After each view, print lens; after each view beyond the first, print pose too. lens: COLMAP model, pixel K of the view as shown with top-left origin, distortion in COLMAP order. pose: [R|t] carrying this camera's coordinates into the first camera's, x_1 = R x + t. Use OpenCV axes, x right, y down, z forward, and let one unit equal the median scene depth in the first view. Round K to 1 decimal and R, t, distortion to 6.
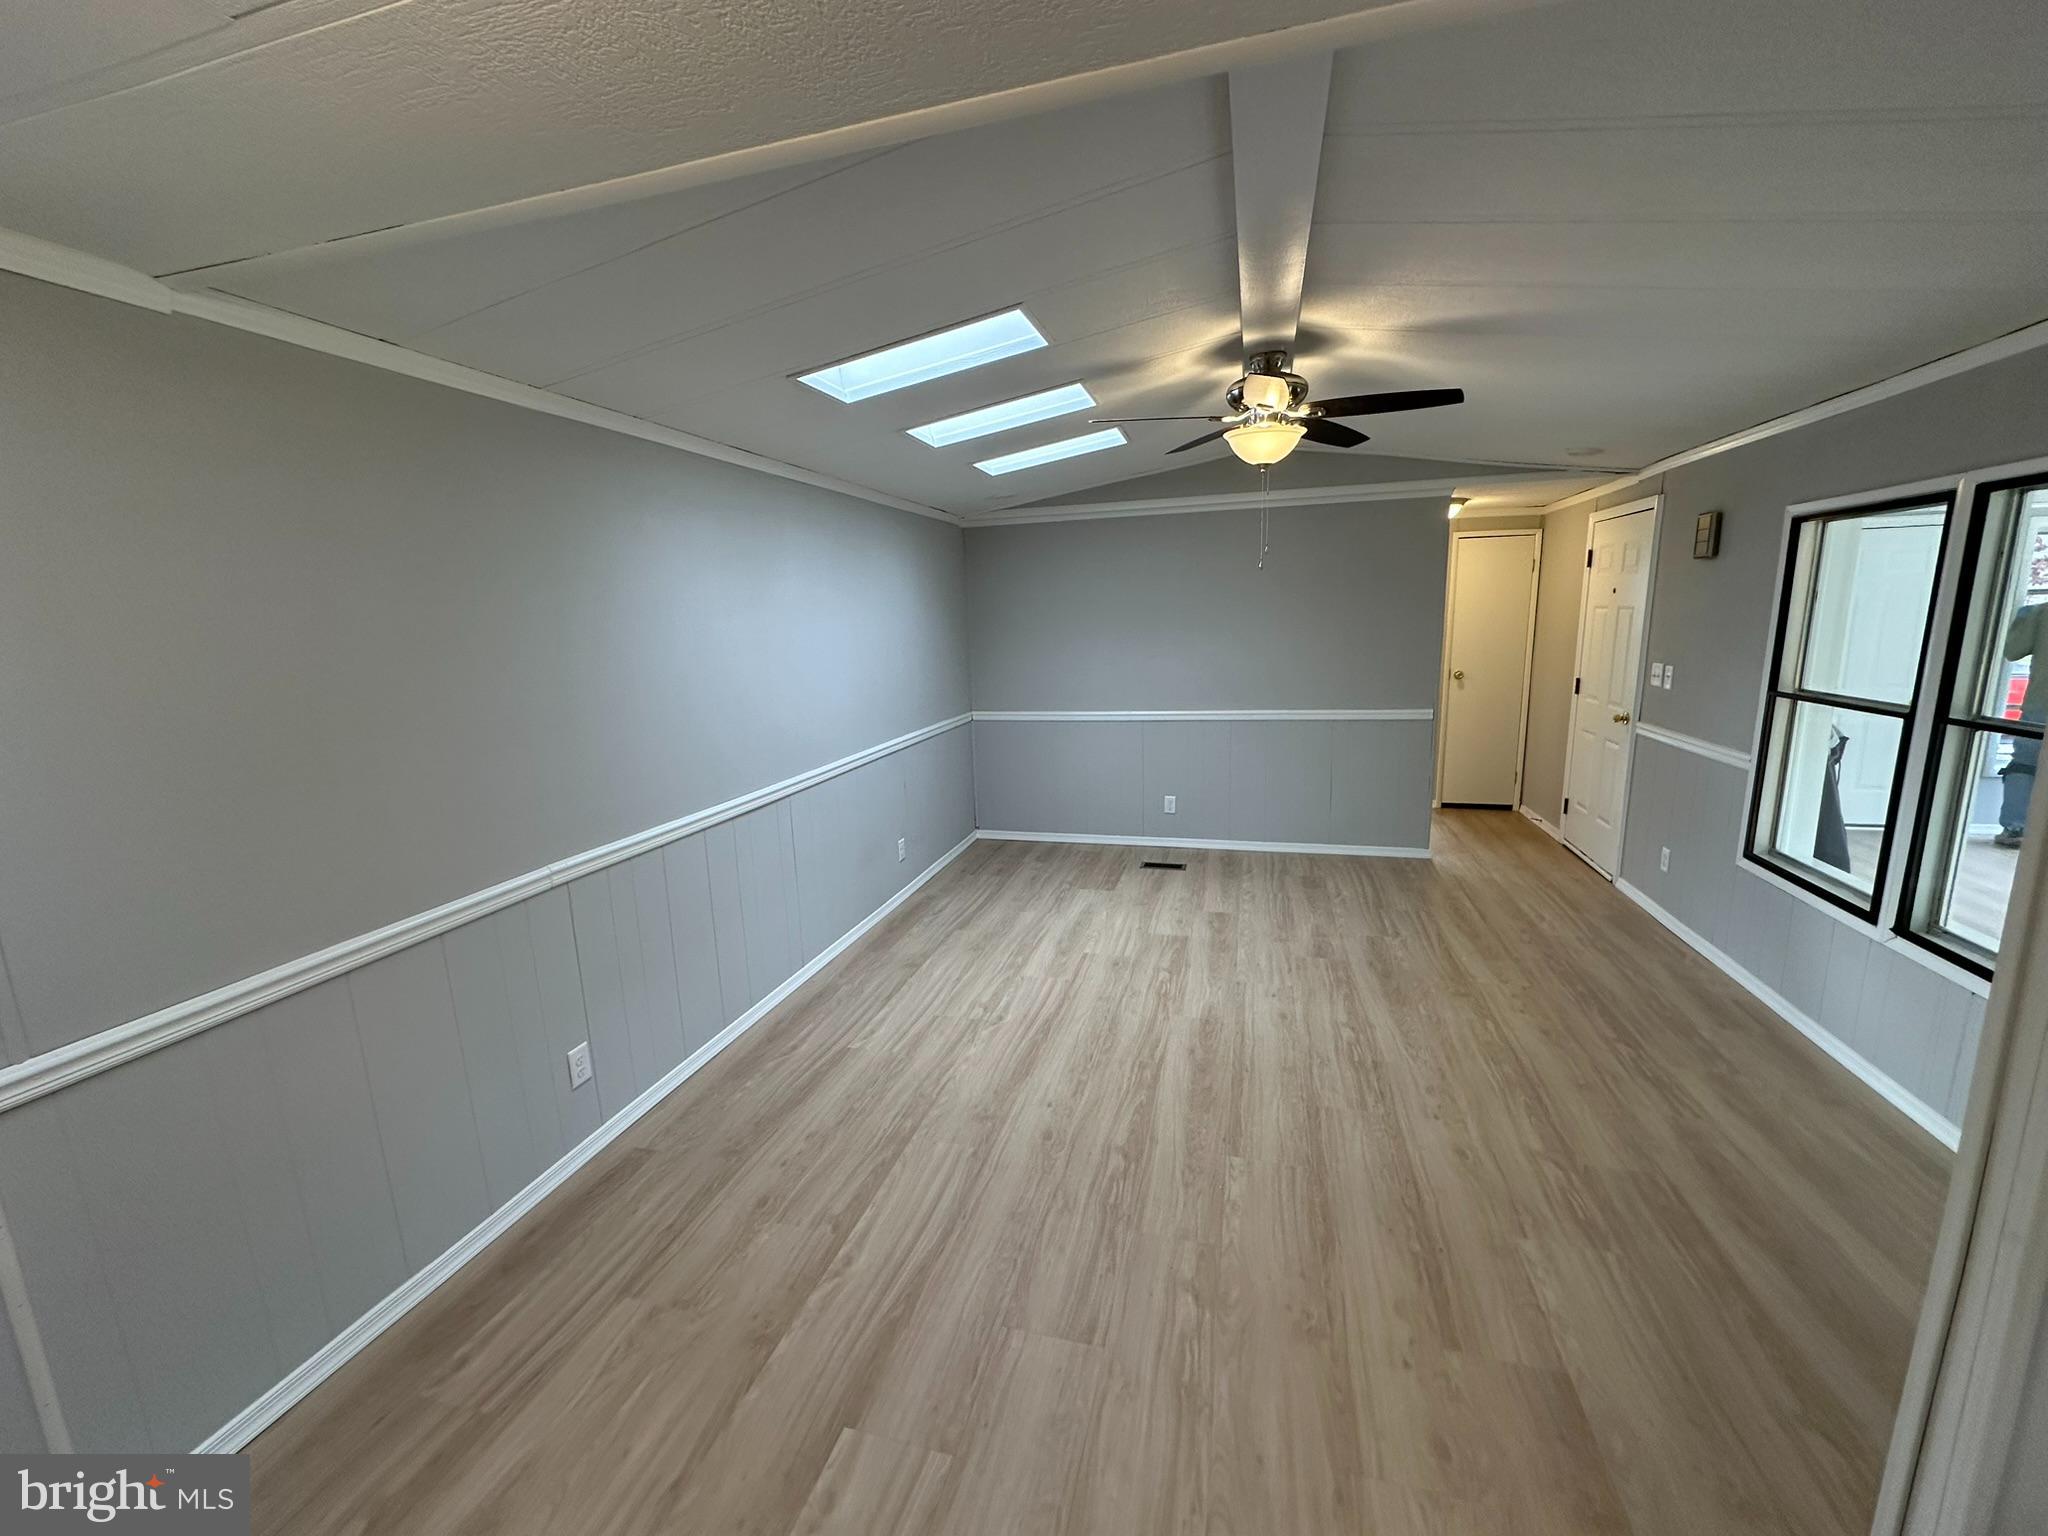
lens RADIAL K [[818.8, 0, 1023.4], [0, 818.8, 763.5], [0, 0, 1]] dist [0.006519, 0.000162]
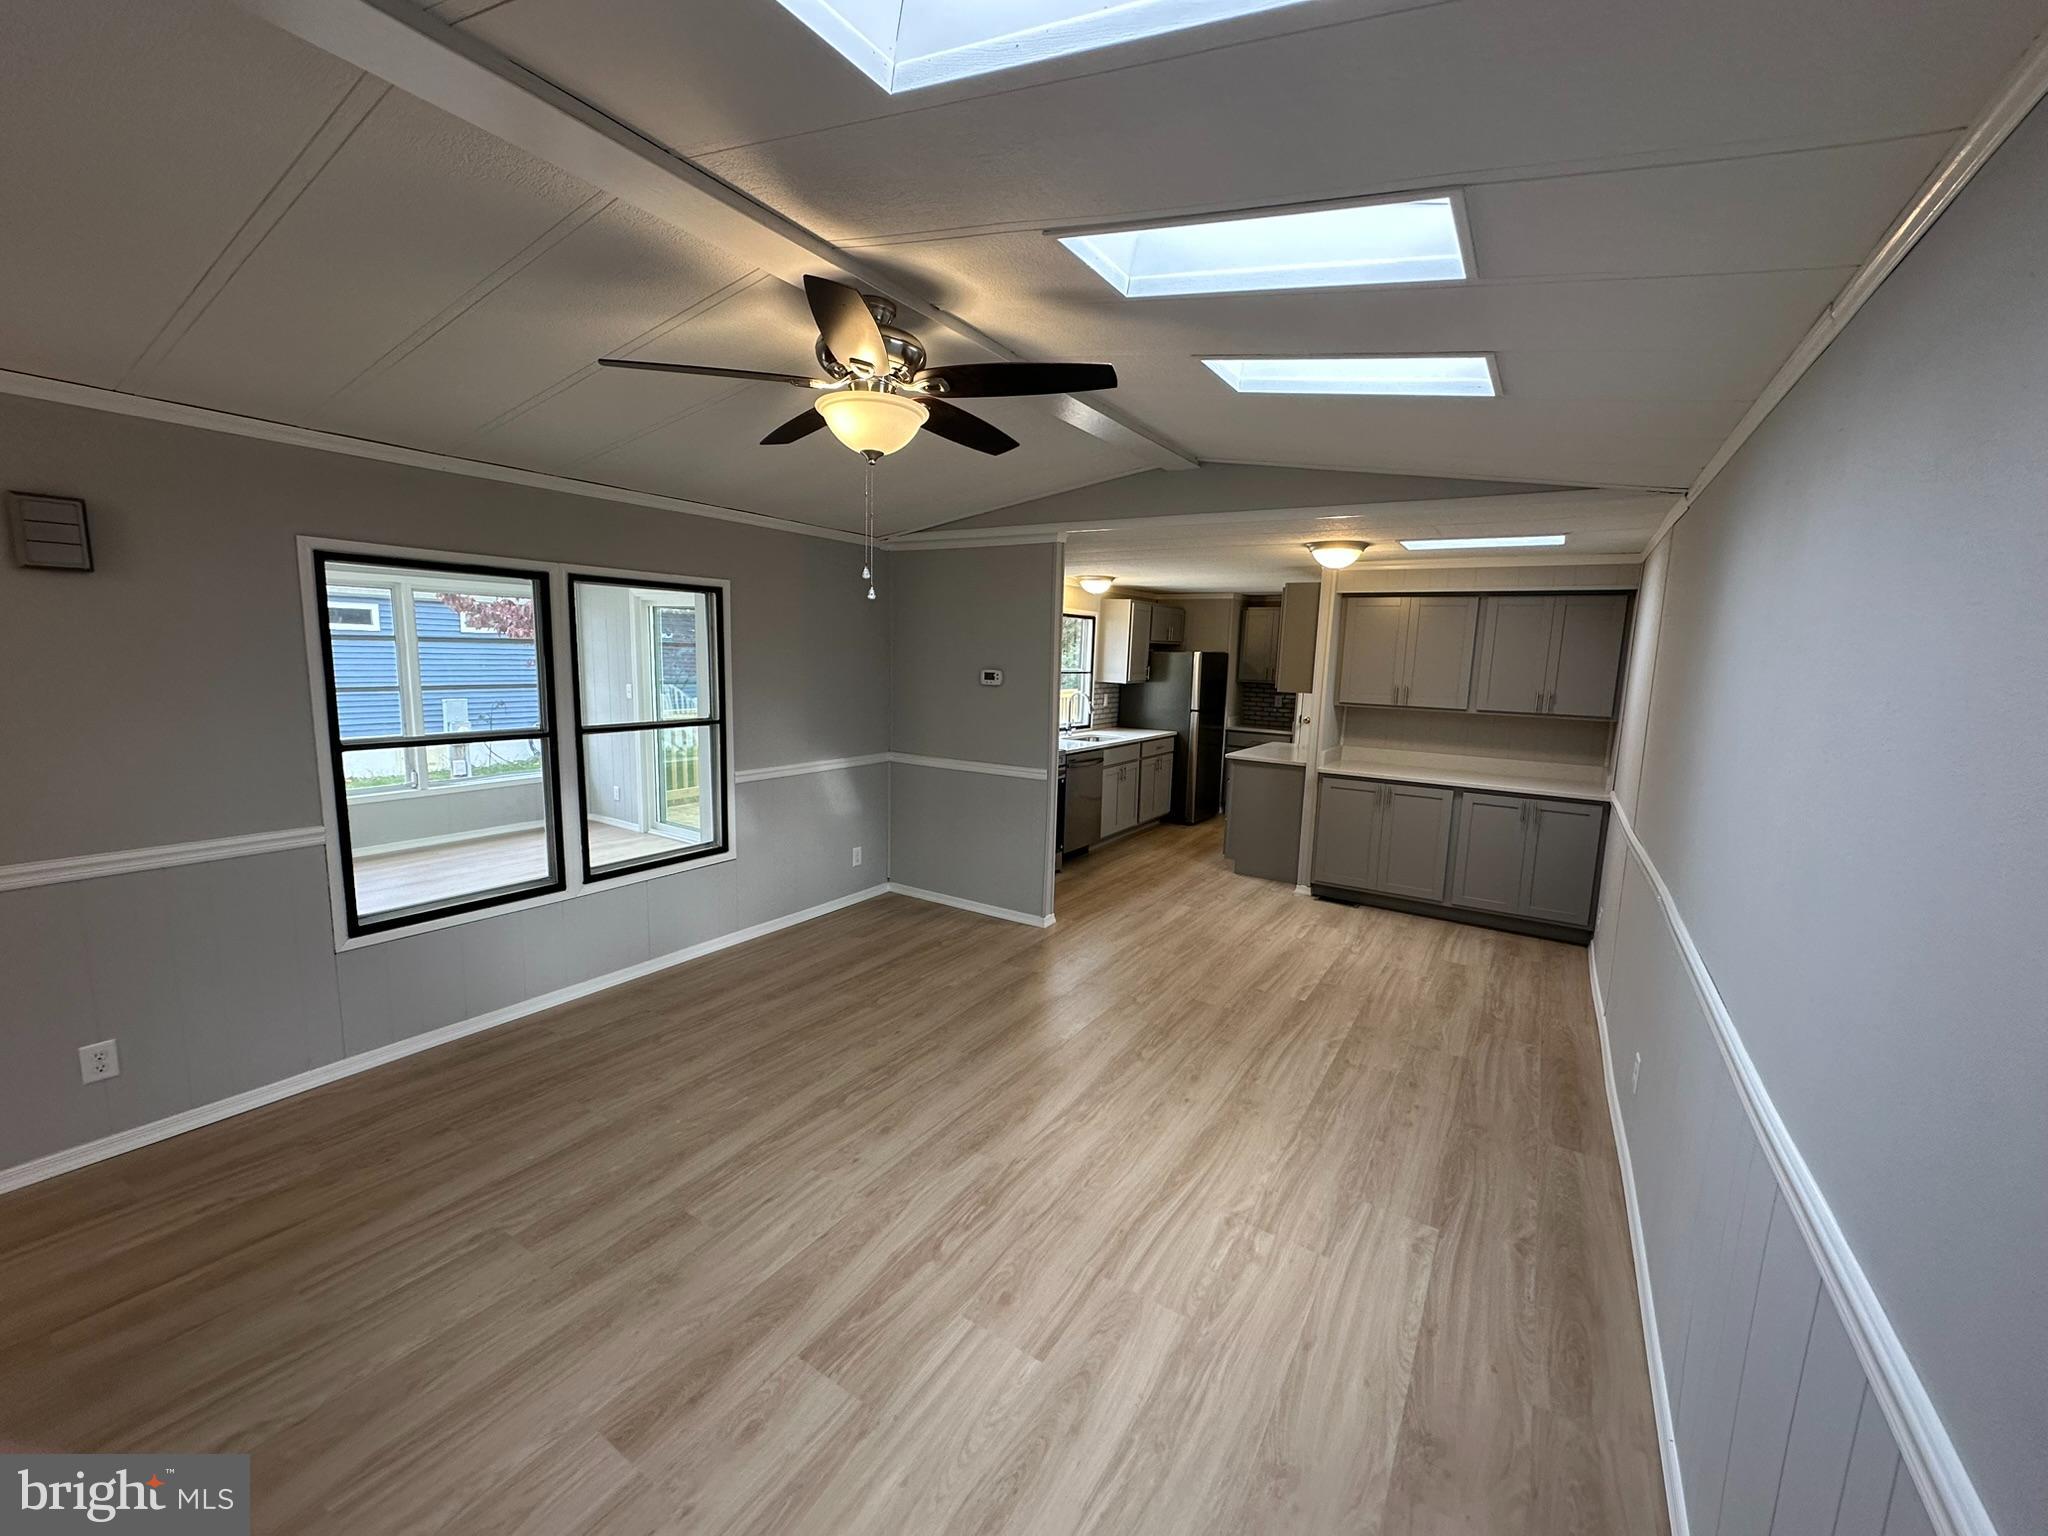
lens RADIAL K [[818.8, 0, 1022.7], [0, 818.8, 767.0], [0, 0, 1]] dist [0.006519, 0.000162]
pose [[-0.956536, -0.040895, 0.288733, -0.054057], [0.050274, 0.952168, 0.301412, -0.337708], [-0.287249, 0.302827, -0.908727, 1.833252]]
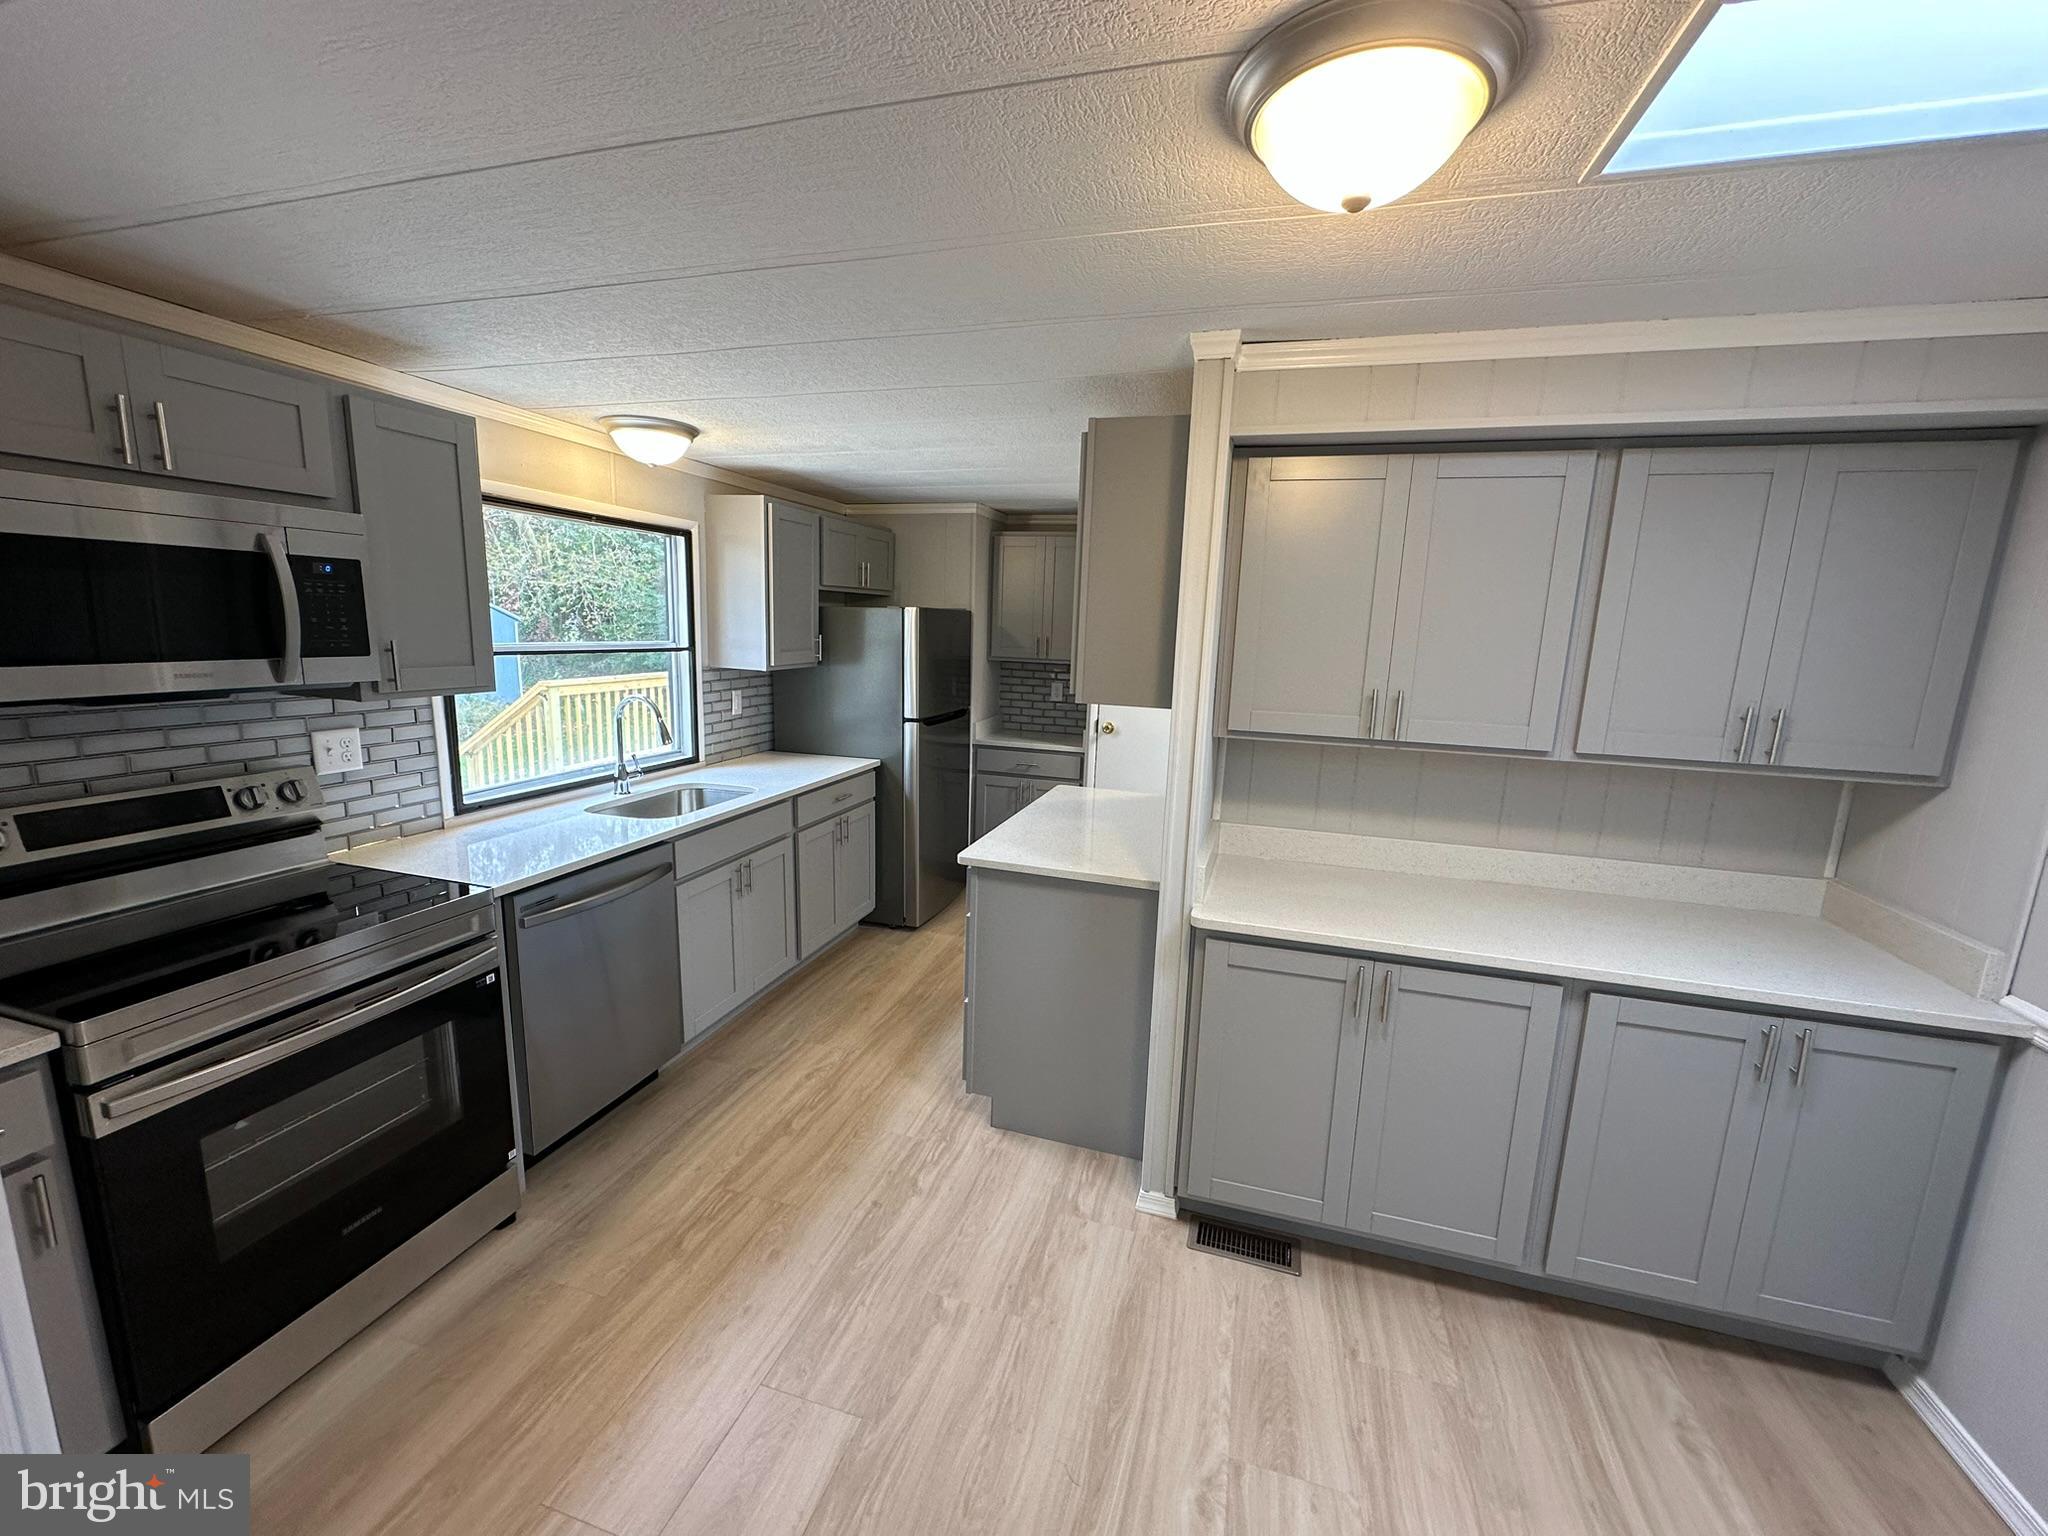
lens RADIAL K [[818.8, 0, 1025.3], [0, 818.8, 769.9], [0, 0, 1]] dist [0.006519, 0.000162]
pose [[-0.999930, -0.006020, 0.010167, -0.021879], [-0.002061, 0.936152, 0.351590, -0.088981], [-0.011635, 0.351545, -0.936099, 0.506586]]
